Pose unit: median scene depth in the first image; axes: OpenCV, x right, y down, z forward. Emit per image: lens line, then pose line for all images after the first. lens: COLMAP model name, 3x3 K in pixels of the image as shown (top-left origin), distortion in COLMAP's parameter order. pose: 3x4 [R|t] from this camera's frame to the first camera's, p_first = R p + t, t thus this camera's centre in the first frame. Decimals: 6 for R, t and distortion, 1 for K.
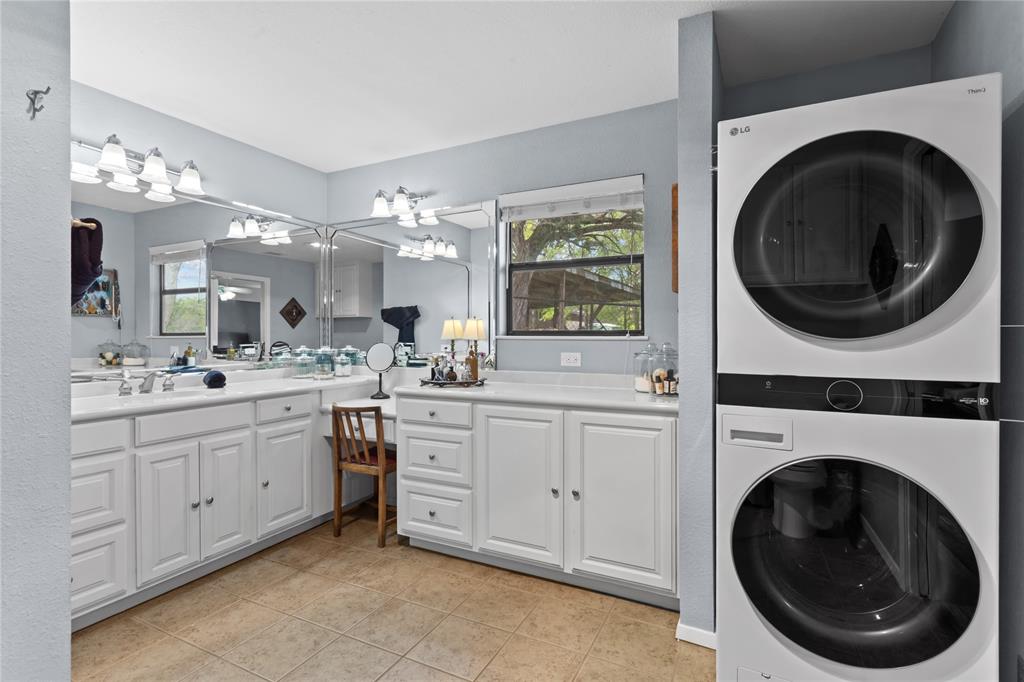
lens RADIAL K [[481.0, 0, 515.4], [0, 481.0, 342.3], [0, 0, 1]] dist [-0.002871, 0.000367]
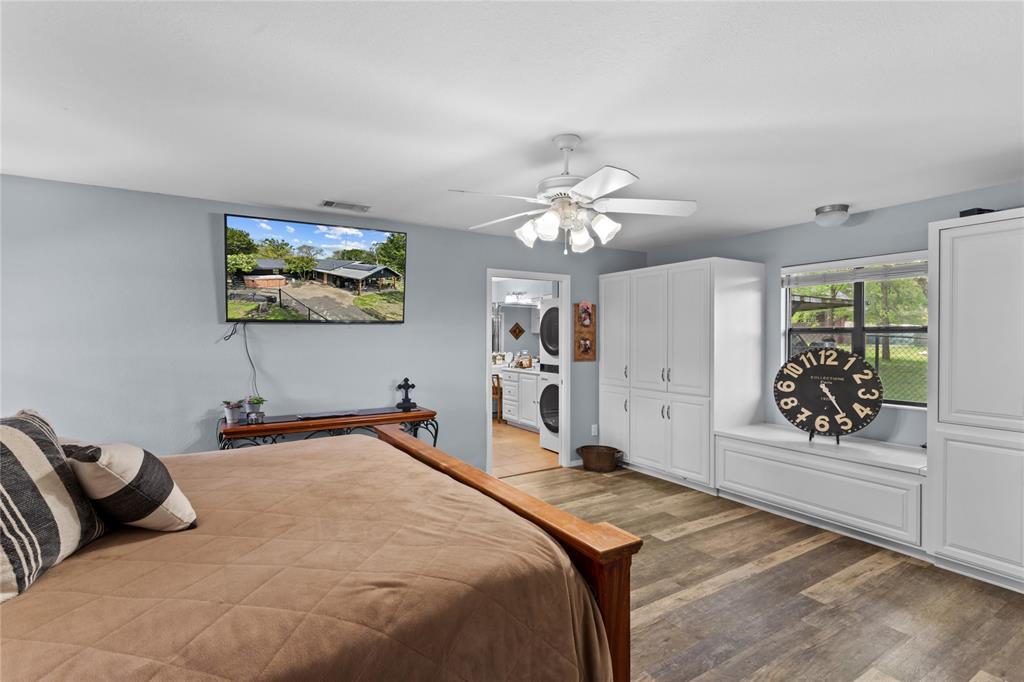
lens RADIAL K [[481.0, 0, 515.4], [0, 481.0, 342.3], [0, 0, 1]] dist [-0.002871, 0.000367]
pose [[0.849996, 0.013680, -0.526611, 1.302440], [-0.017310, 0.999848, -0.001966, -0.053141], [0.526504, 0.010787, 0.850104, -1.376606]]
